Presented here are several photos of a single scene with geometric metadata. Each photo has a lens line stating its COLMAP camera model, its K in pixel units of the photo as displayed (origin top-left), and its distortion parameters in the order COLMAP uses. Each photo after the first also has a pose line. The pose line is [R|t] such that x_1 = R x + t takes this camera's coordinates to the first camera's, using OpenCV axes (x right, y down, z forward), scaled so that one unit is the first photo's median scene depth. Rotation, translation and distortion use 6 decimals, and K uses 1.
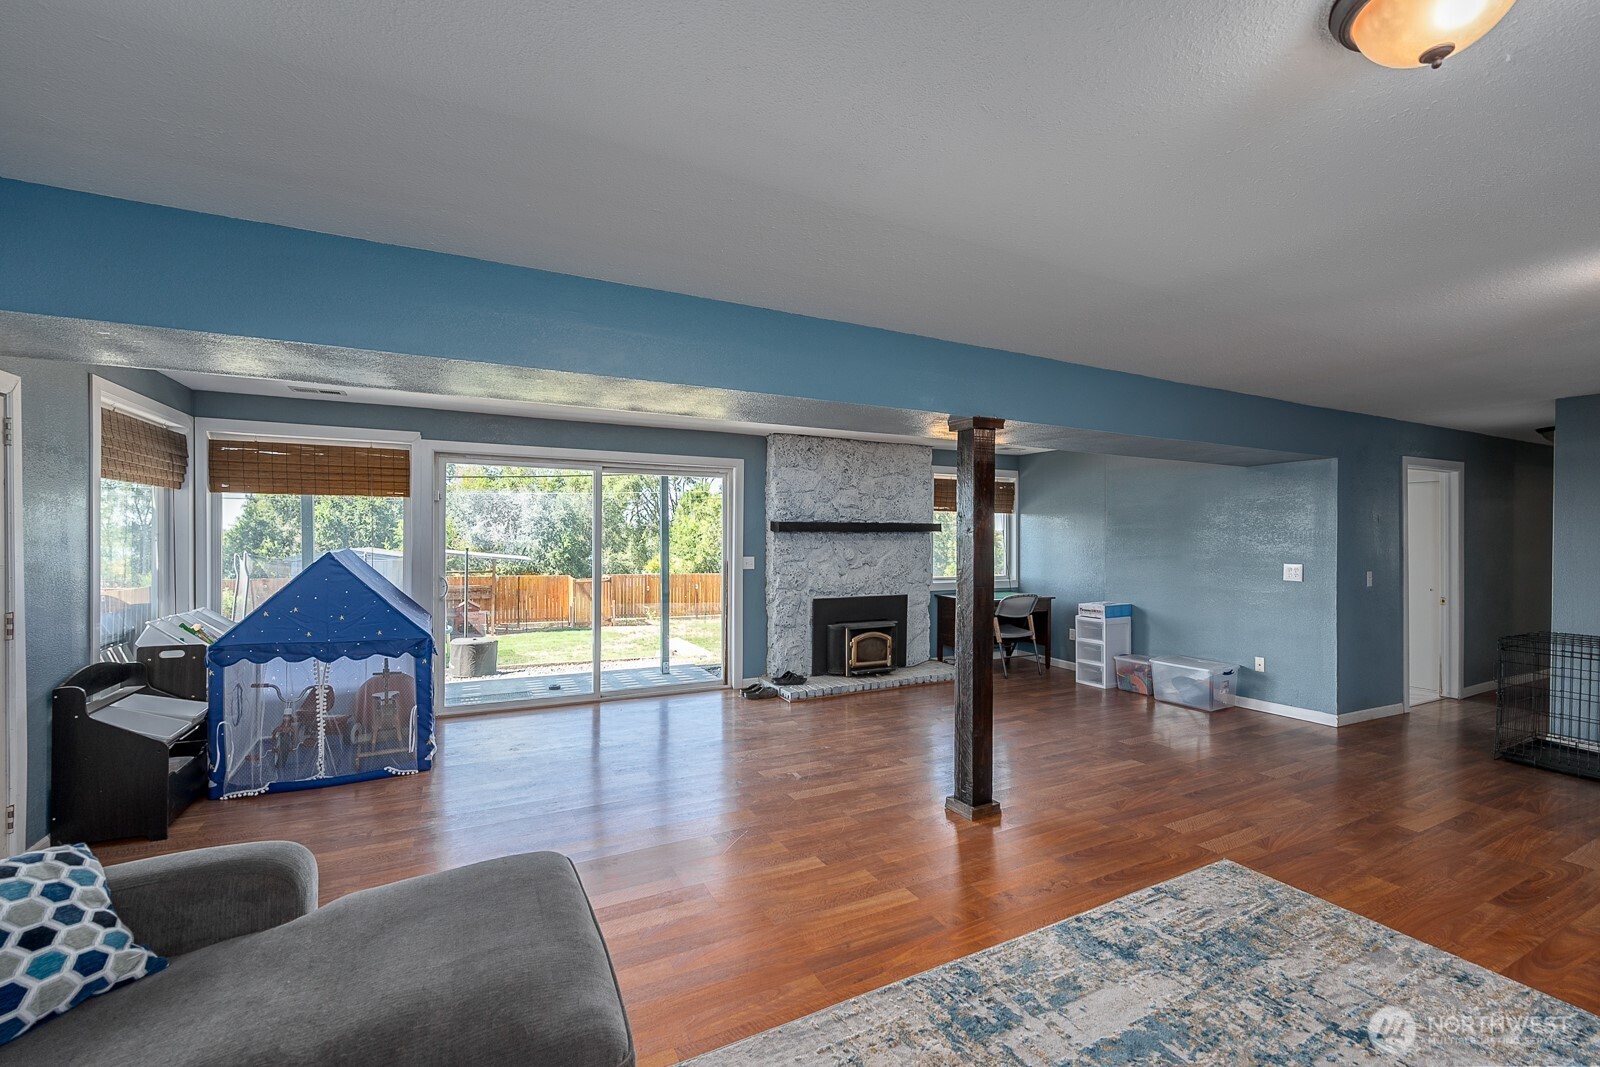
lens RADIAL K [[682.9, 0, 801.5], [0, 682.9, 543.3], [0, 0, 1]] dist [-0.003210, 0.000506]
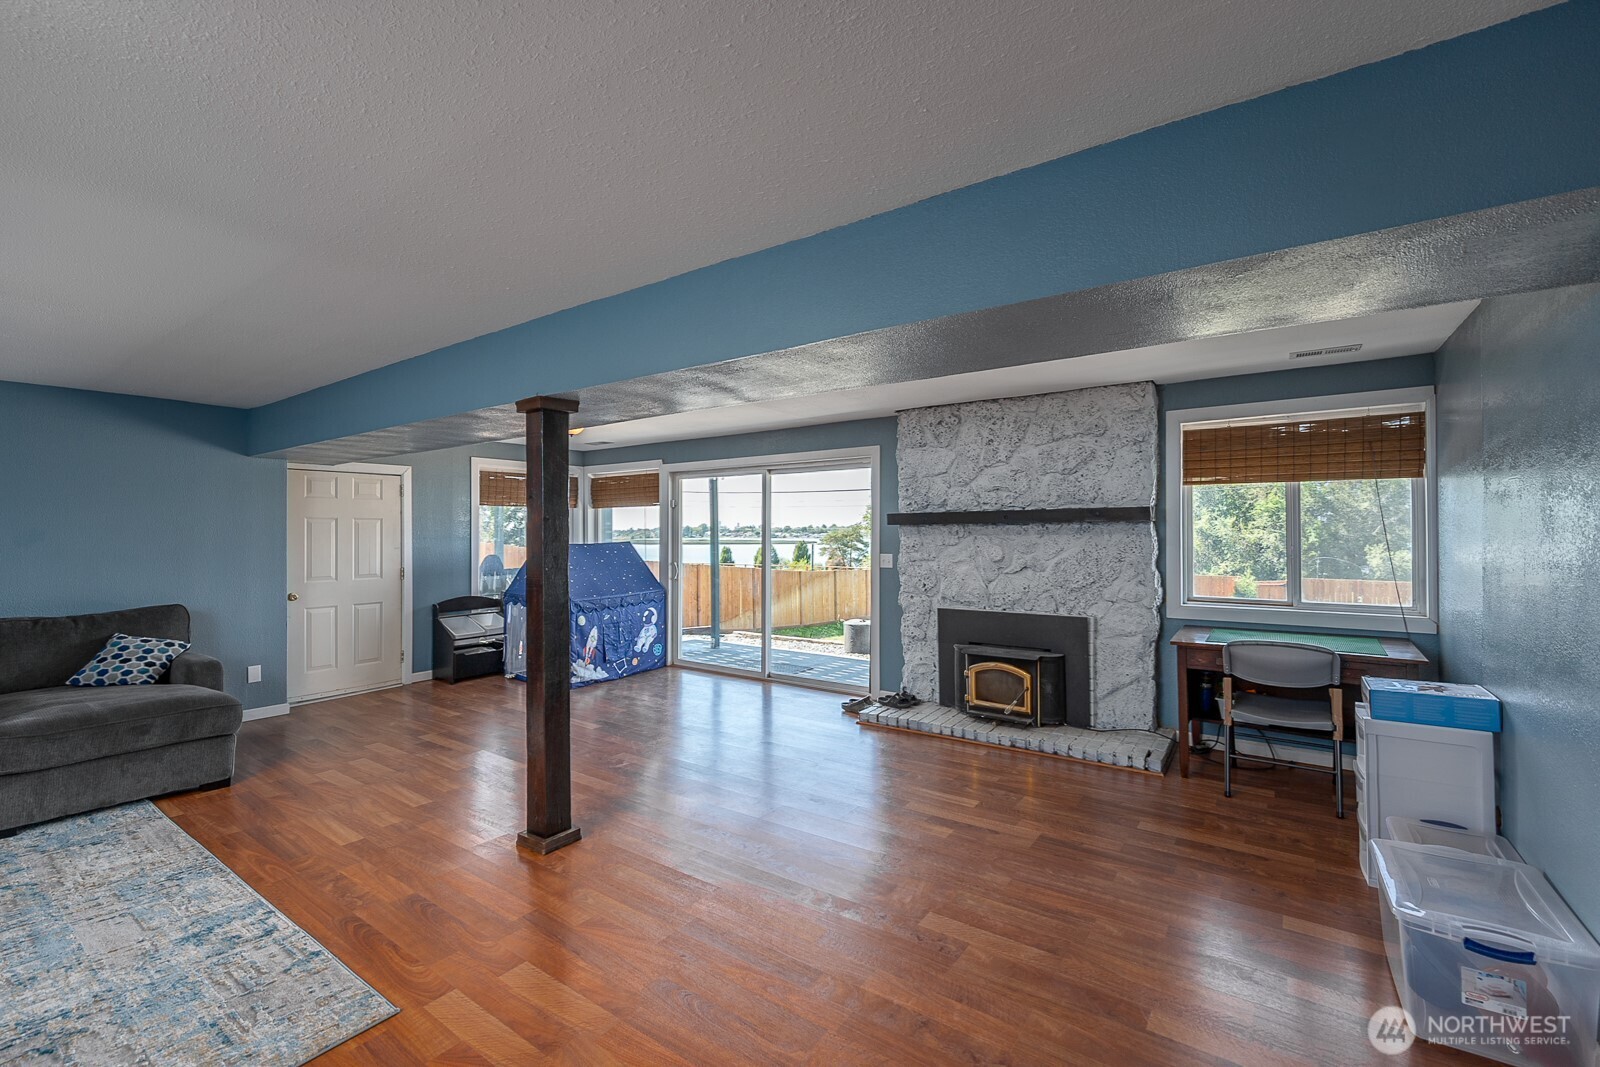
lens RADIAL K [[682.9, 0, 792.6], [0, 682.9, 522.9], [0, 0, 1]] dist [-0.003210, 0.000506]
pose [[0.450919, -0.018983, -0.892363, 0.655499], [-0.001127, 0.999761, -0.021837, -0.000963], [0.892564, 0.010853, 0.450790, 0.485113]]
